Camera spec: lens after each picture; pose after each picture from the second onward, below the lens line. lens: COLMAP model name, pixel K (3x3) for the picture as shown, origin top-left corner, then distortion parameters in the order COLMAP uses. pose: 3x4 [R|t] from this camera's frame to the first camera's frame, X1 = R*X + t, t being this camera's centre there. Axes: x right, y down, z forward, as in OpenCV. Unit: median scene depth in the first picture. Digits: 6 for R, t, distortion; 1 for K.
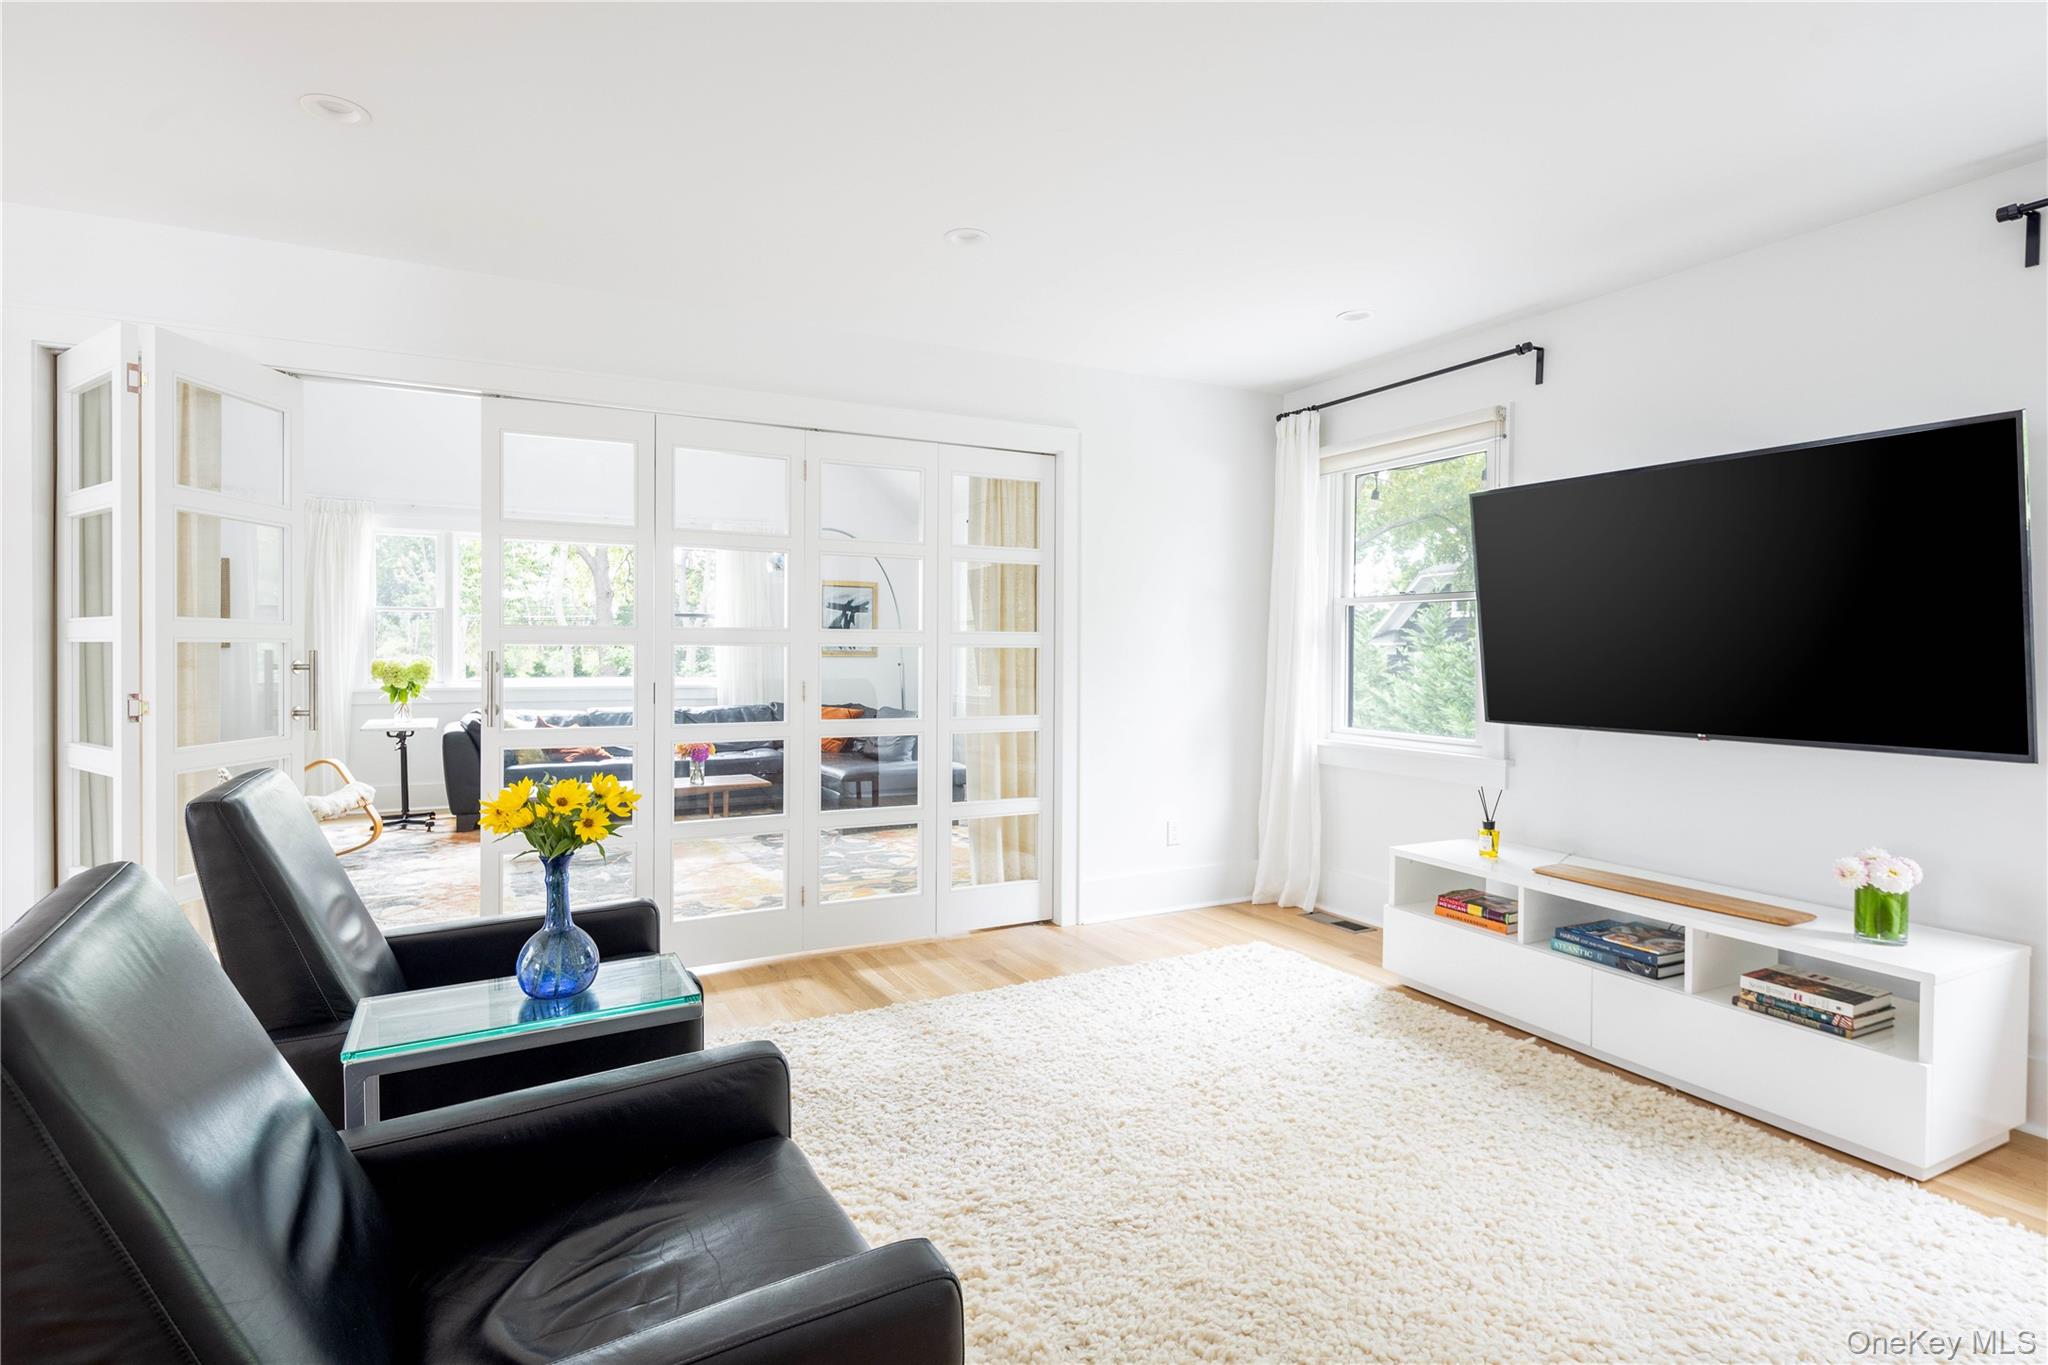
lens RADIAL K [[967.9, 0, 1023.3], [0, 967.9, 660.2], [0, 0, 1]] dist [0.000493, -0.000082]
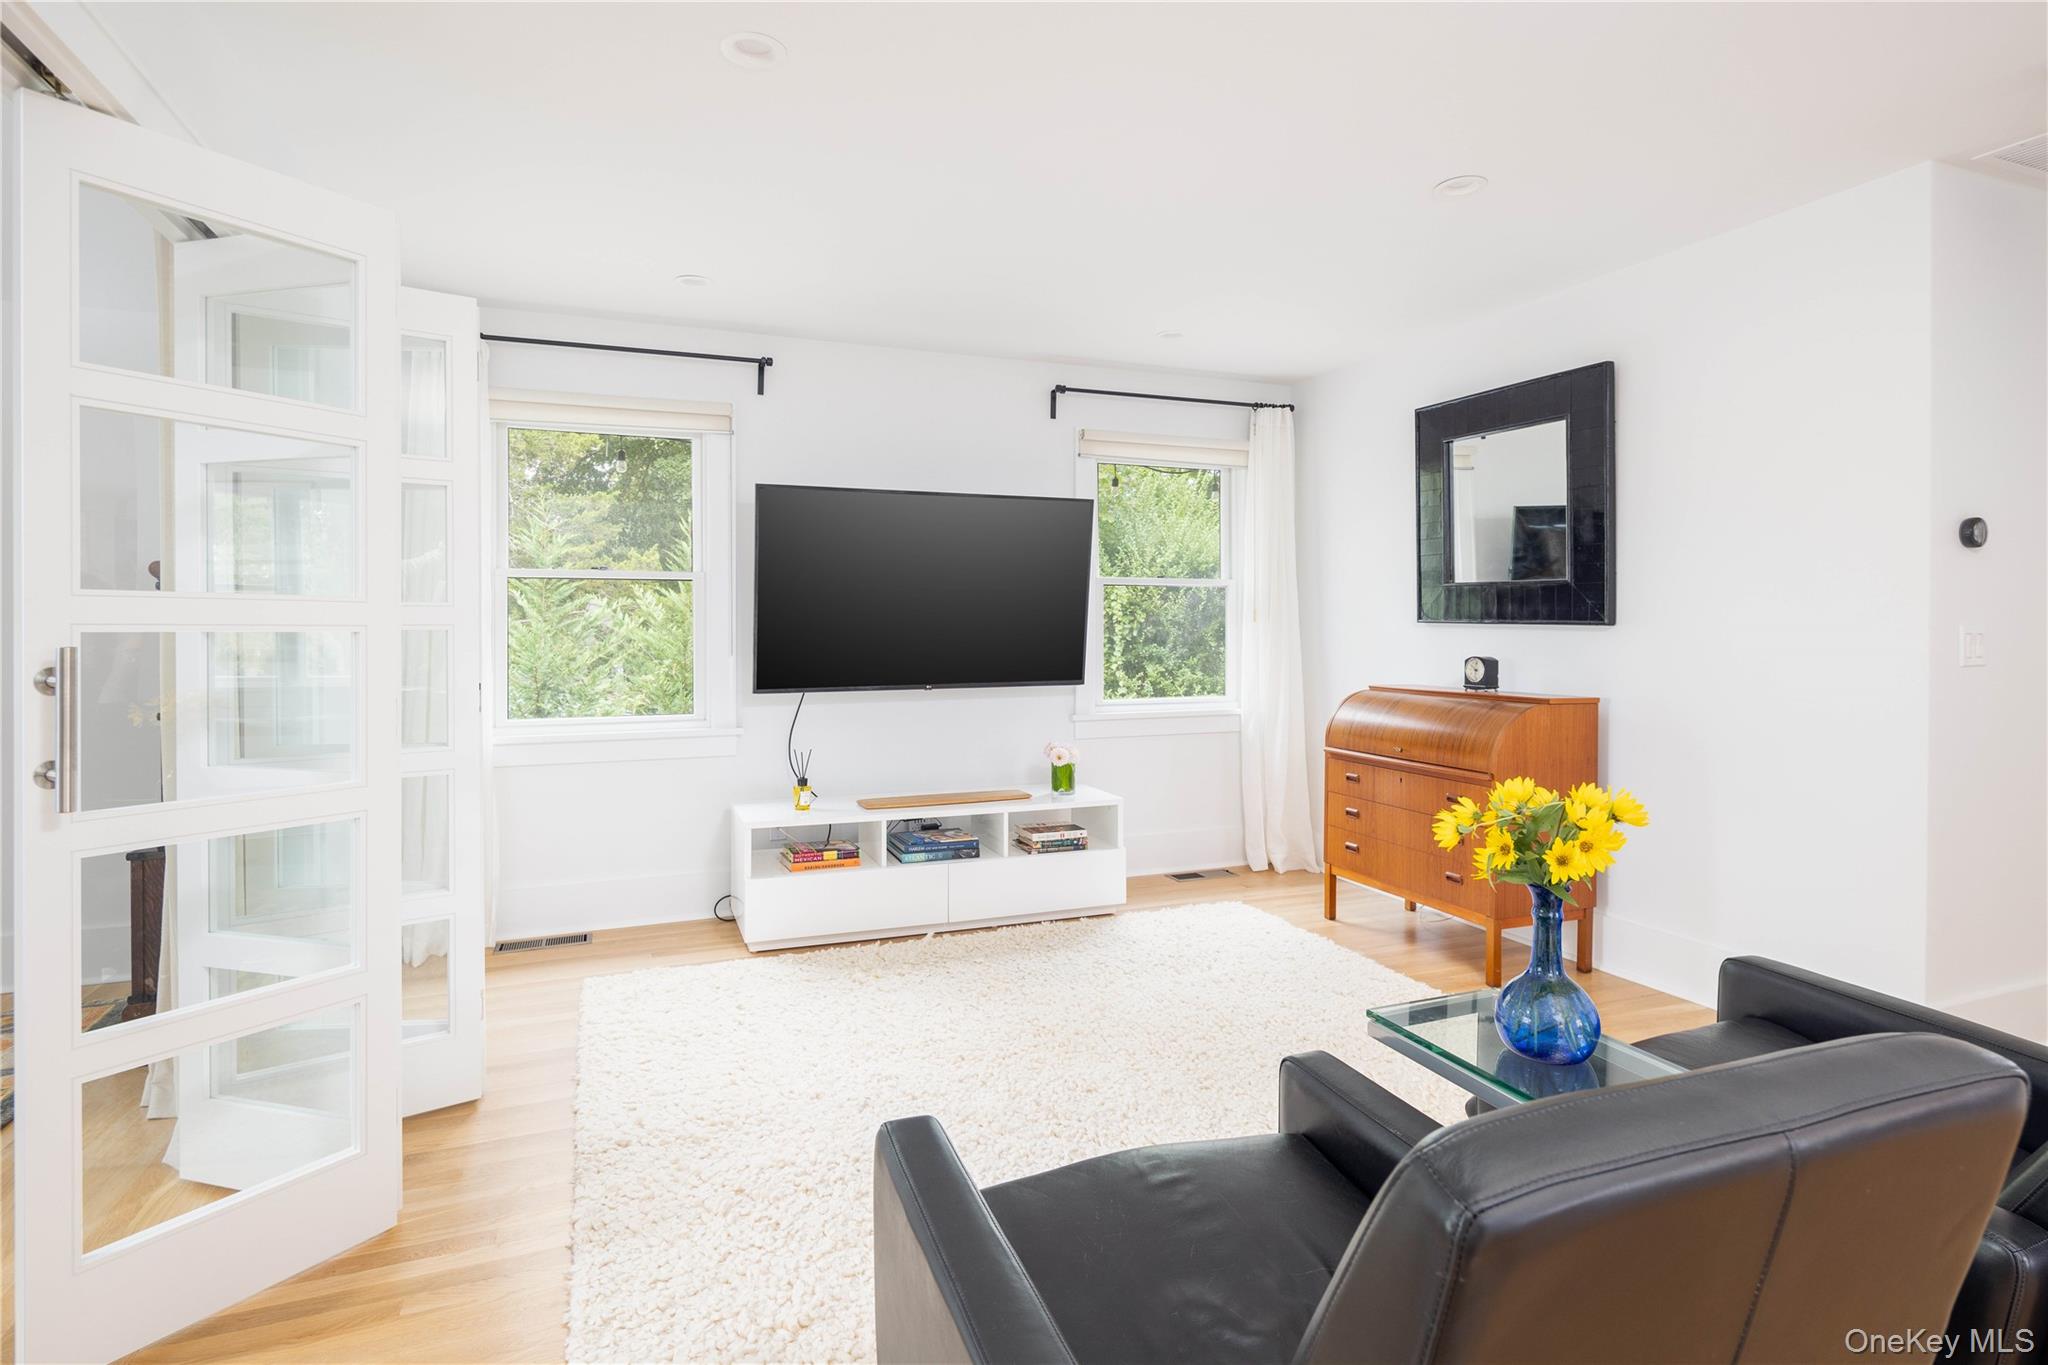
lens RADIAL K [[971.0, 0, 1021.9], [0, 971.0, 620.5], [0, 0, 1]] dist [0.000375, 0.000019]
pose [[0.142723, 0.001986, 0.989761, -0.724491], [0.012683, 0.999912, -0.003836, -0.012572], [-0.989681, 0.013100, 0.142686, 0.696670]]
